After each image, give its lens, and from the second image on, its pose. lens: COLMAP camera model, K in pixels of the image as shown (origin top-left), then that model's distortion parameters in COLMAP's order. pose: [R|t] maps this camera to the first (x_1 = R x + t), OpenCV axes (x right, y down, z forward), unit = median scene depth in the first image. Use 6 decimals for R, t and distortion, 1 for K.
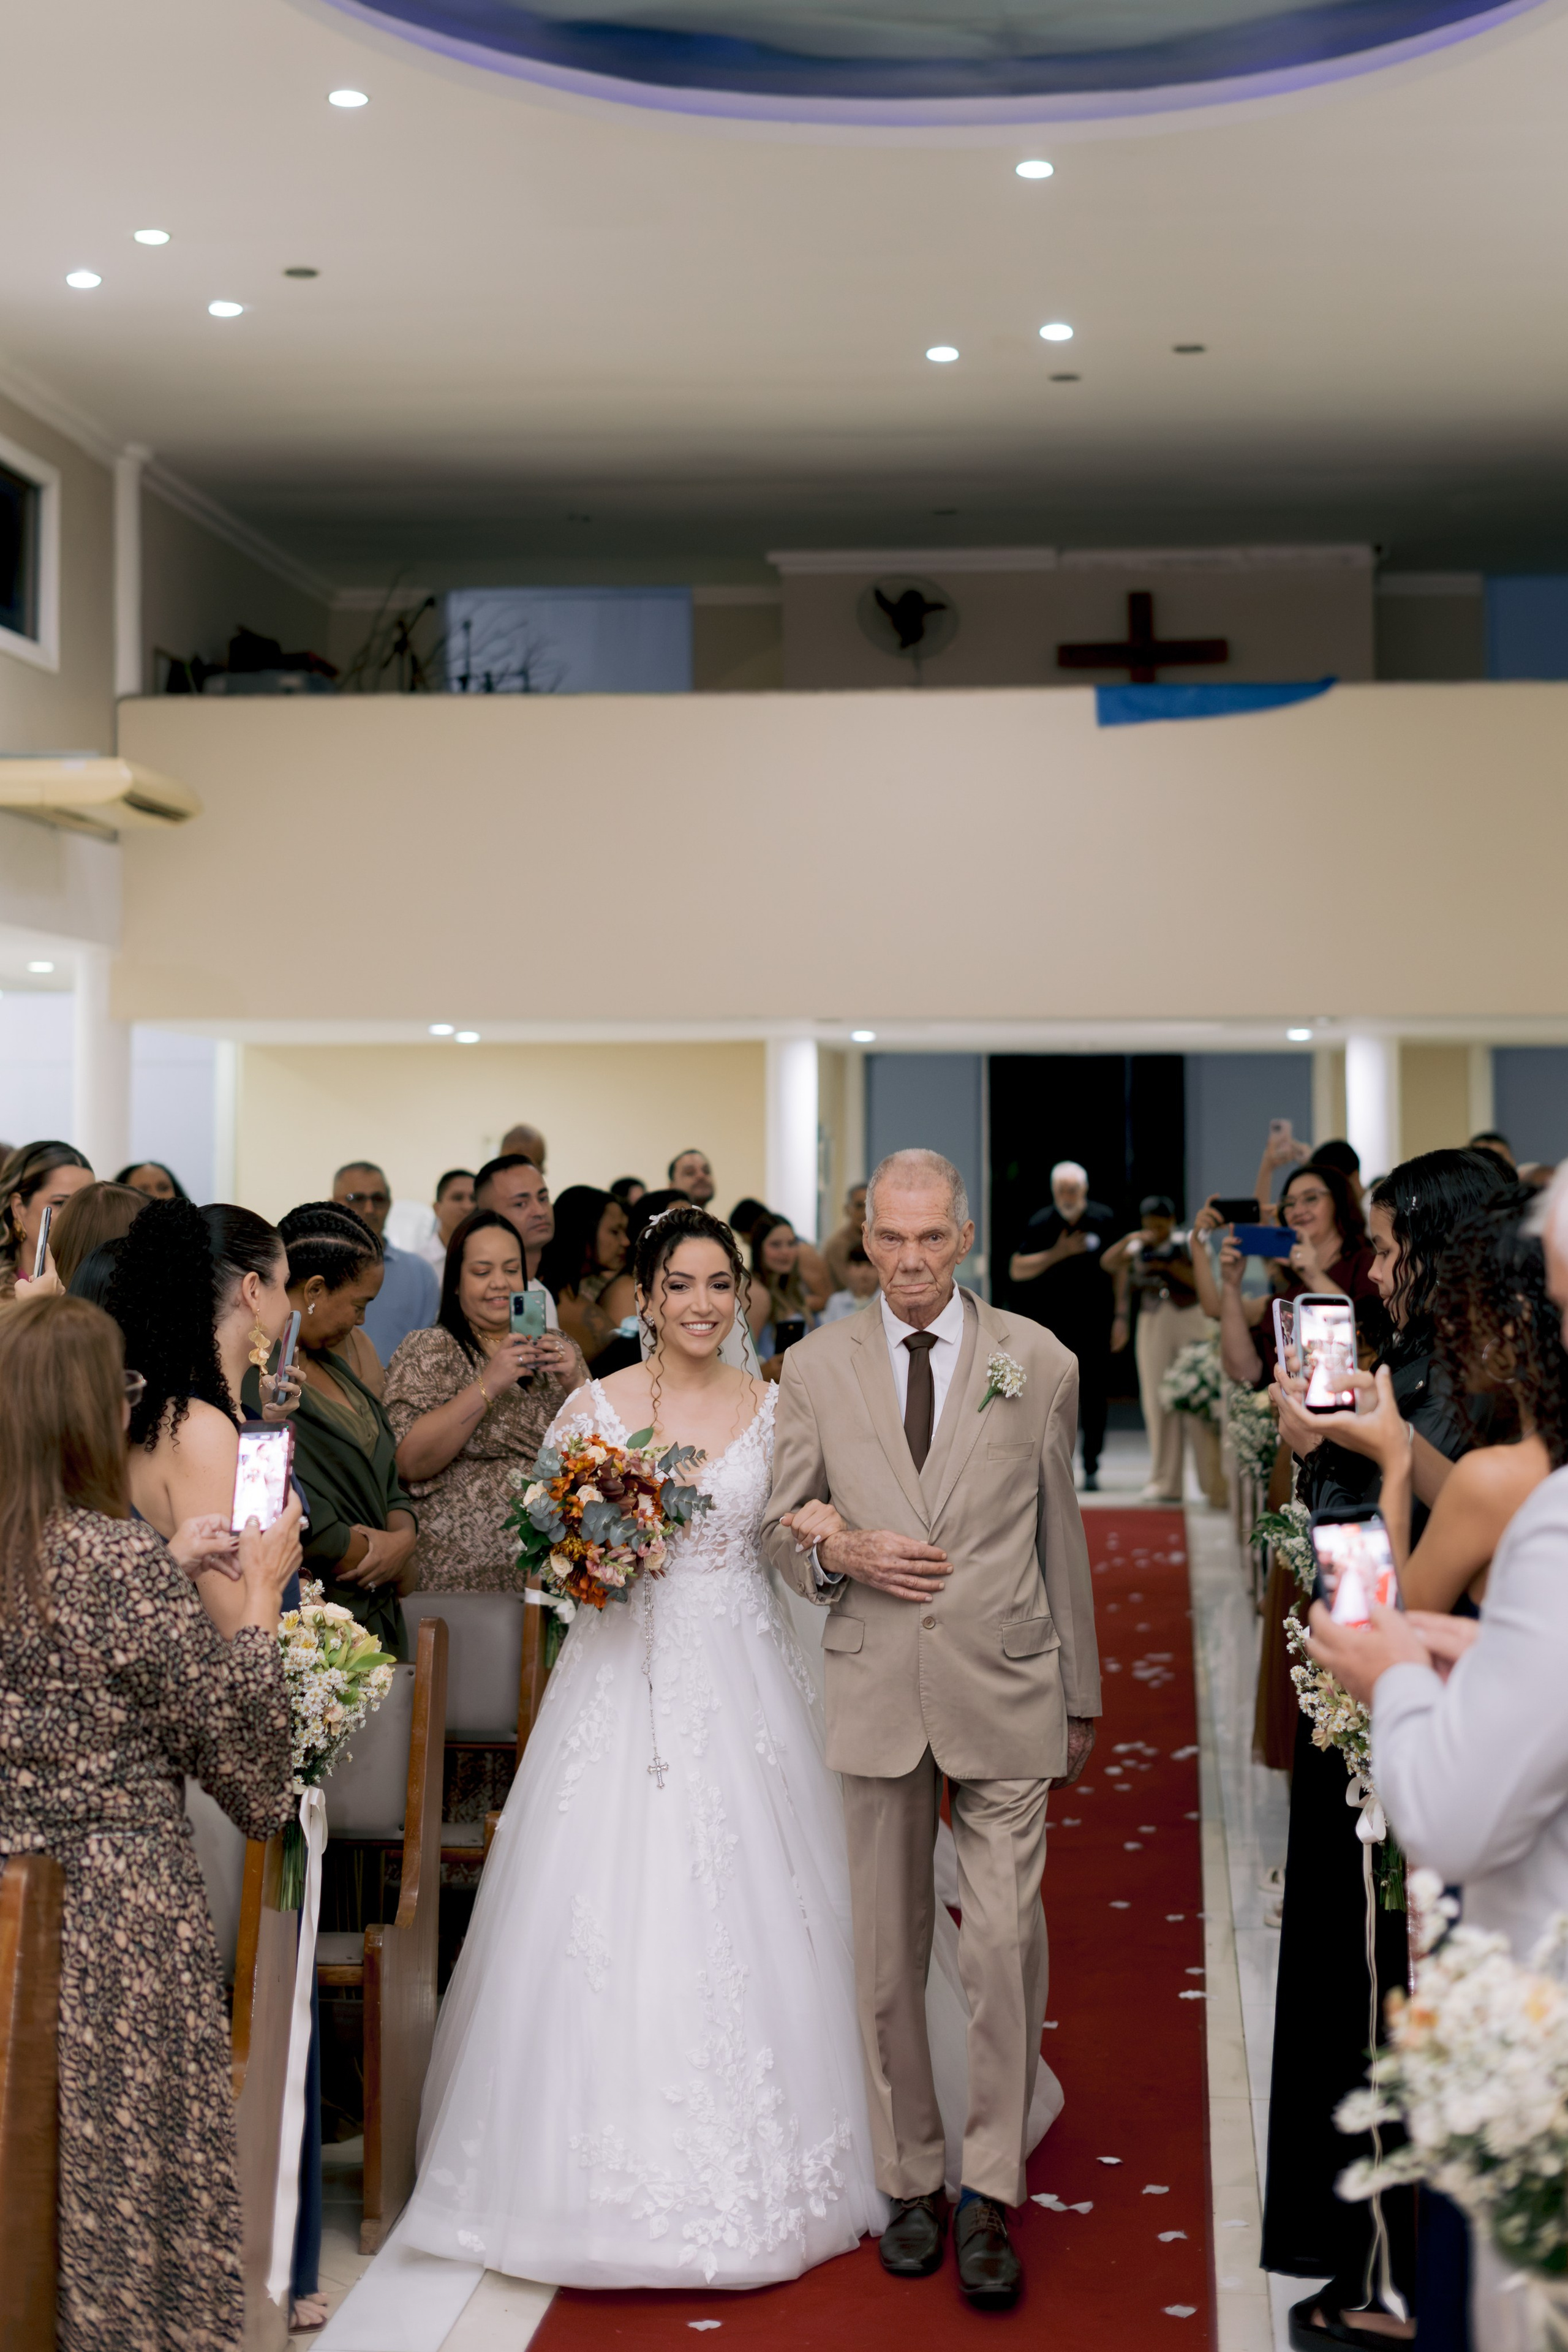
lens RADIAL K [[3296.9, 0, 784.0], [0, 3296.9, 1176.0], [0, 0, 1]] dist [-0.013037, 0.019334]
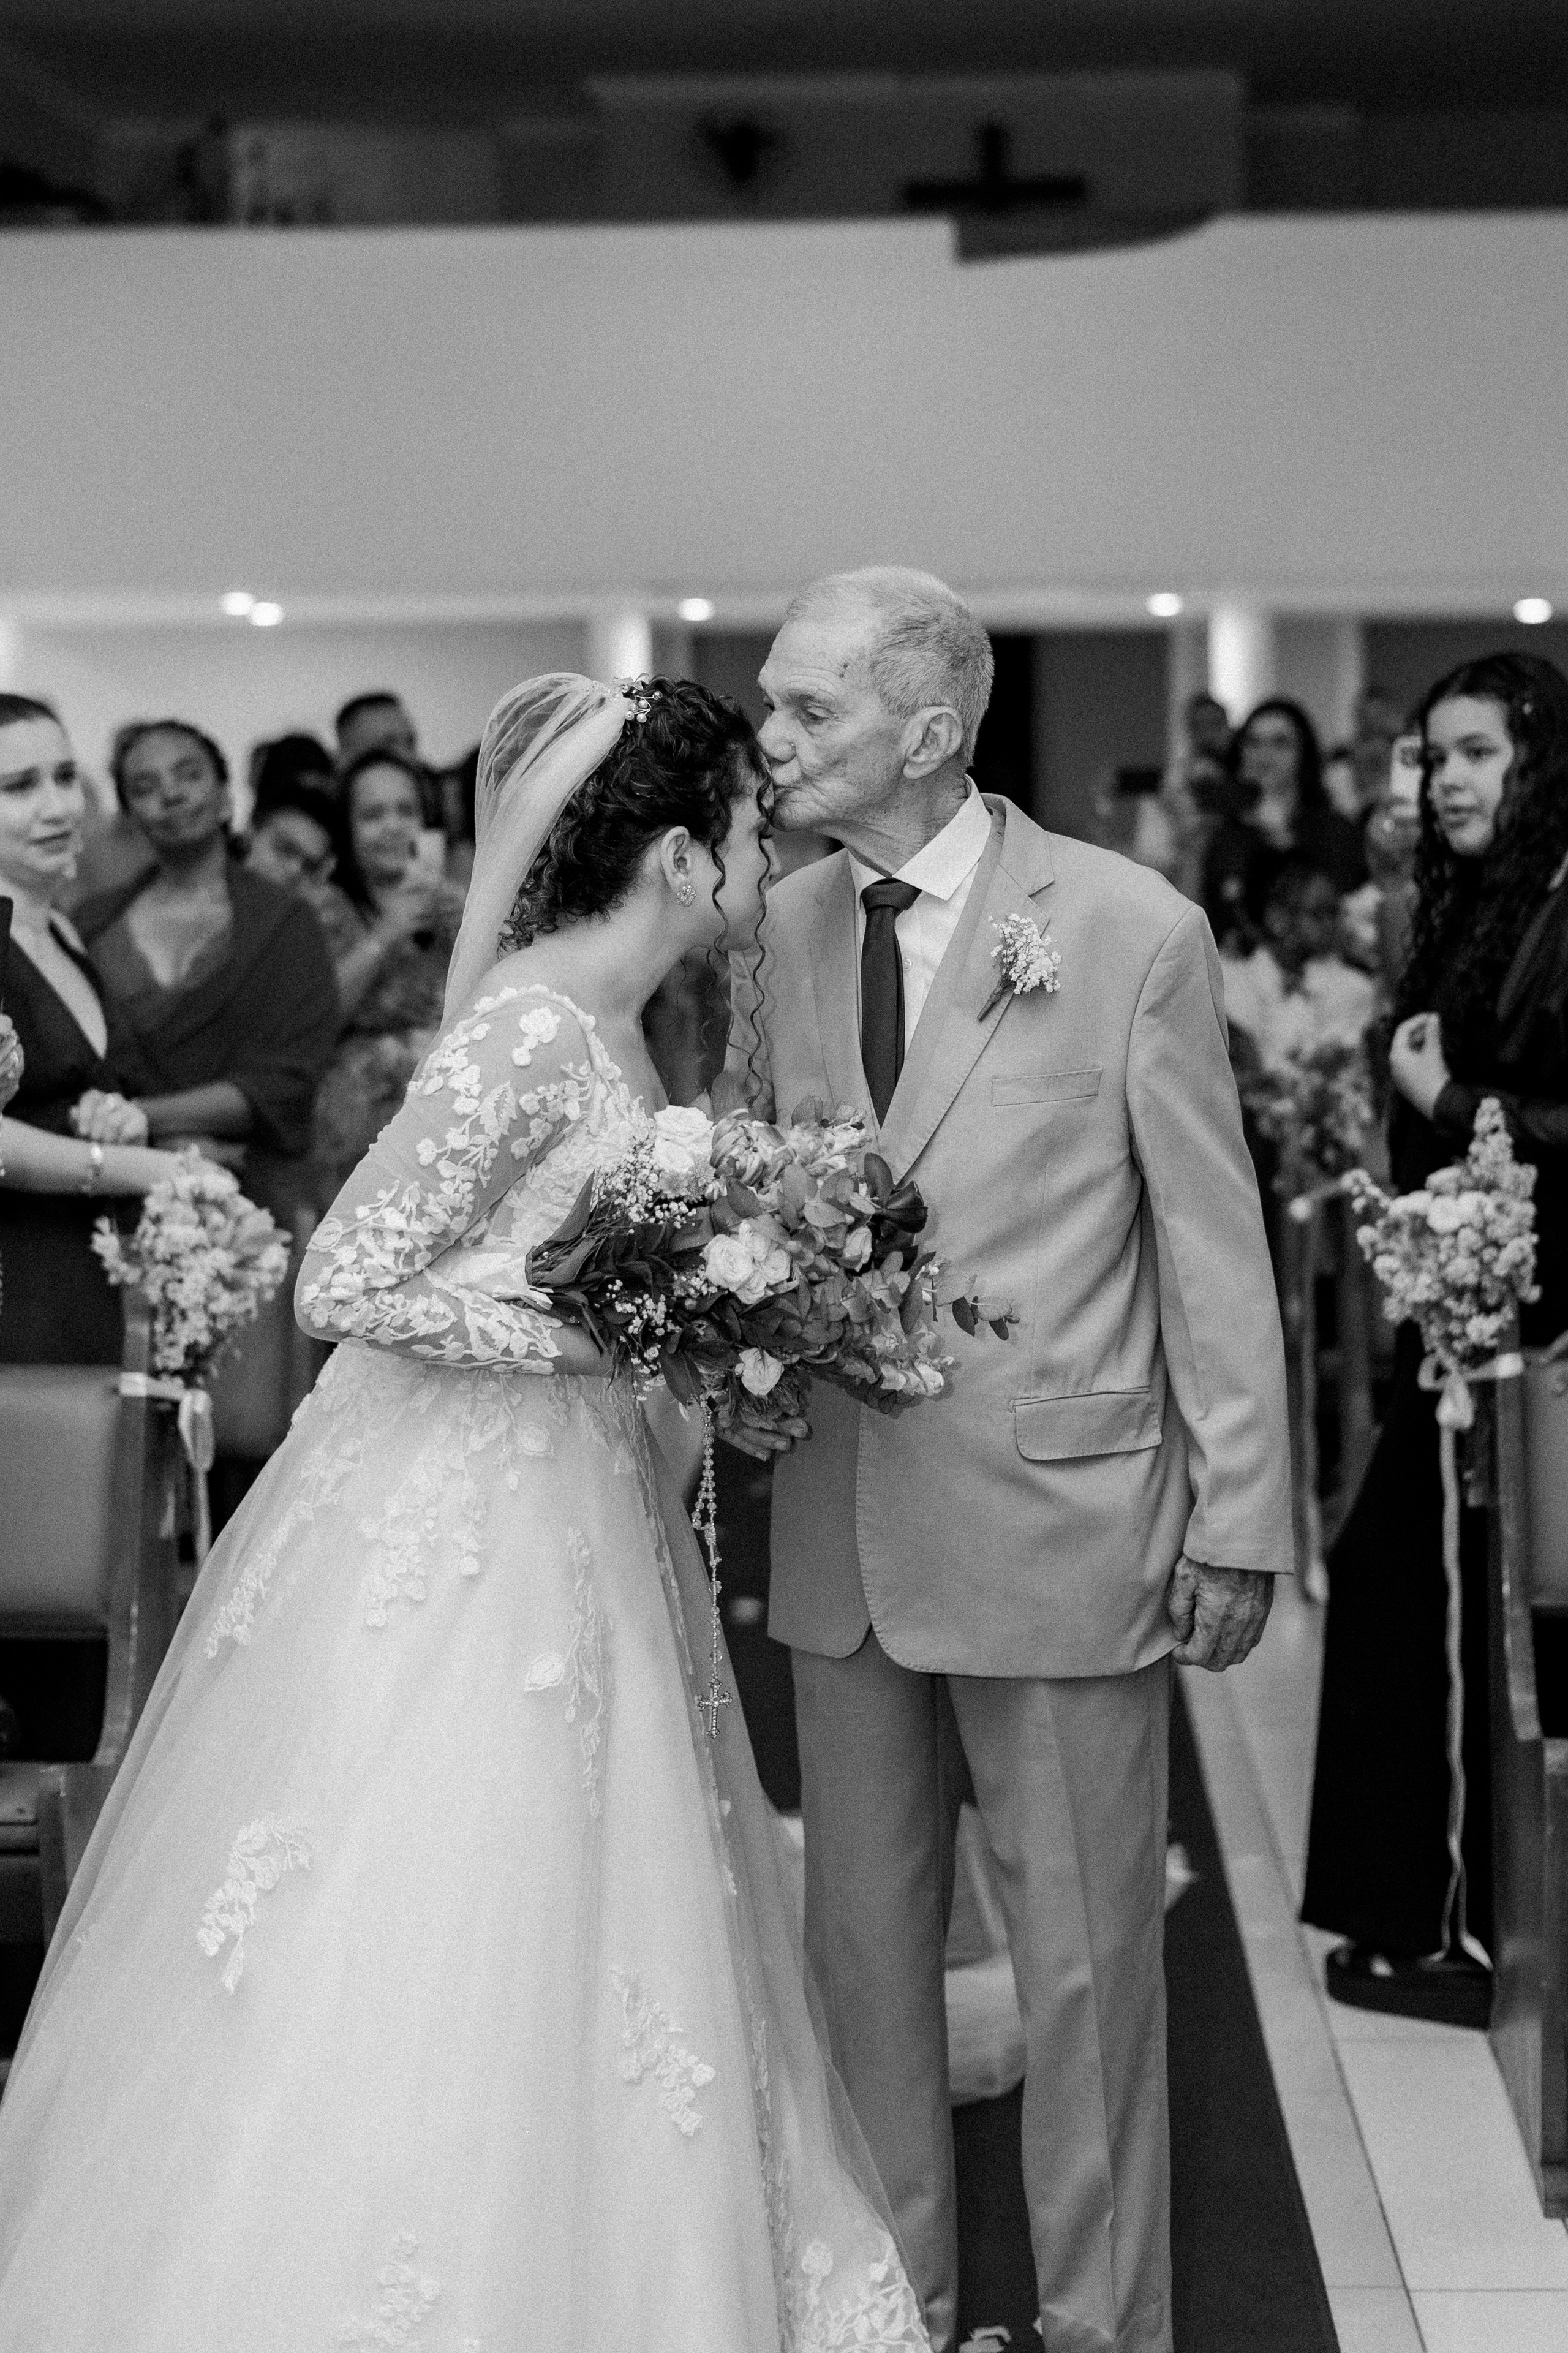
lens RADIAL K [[3298.0, 0, 784.0], [0, 3298.0, 1176.5], [0, 0, 1]] dist [-0.013037, 0.019334]
pose [[0.997439, -0.013852, 0.070164, -0.051388], [0.006074, 0.993927, 0.109870, 0.039781], [-0.071260, -0.109163, 0.991466, 0.161760]]
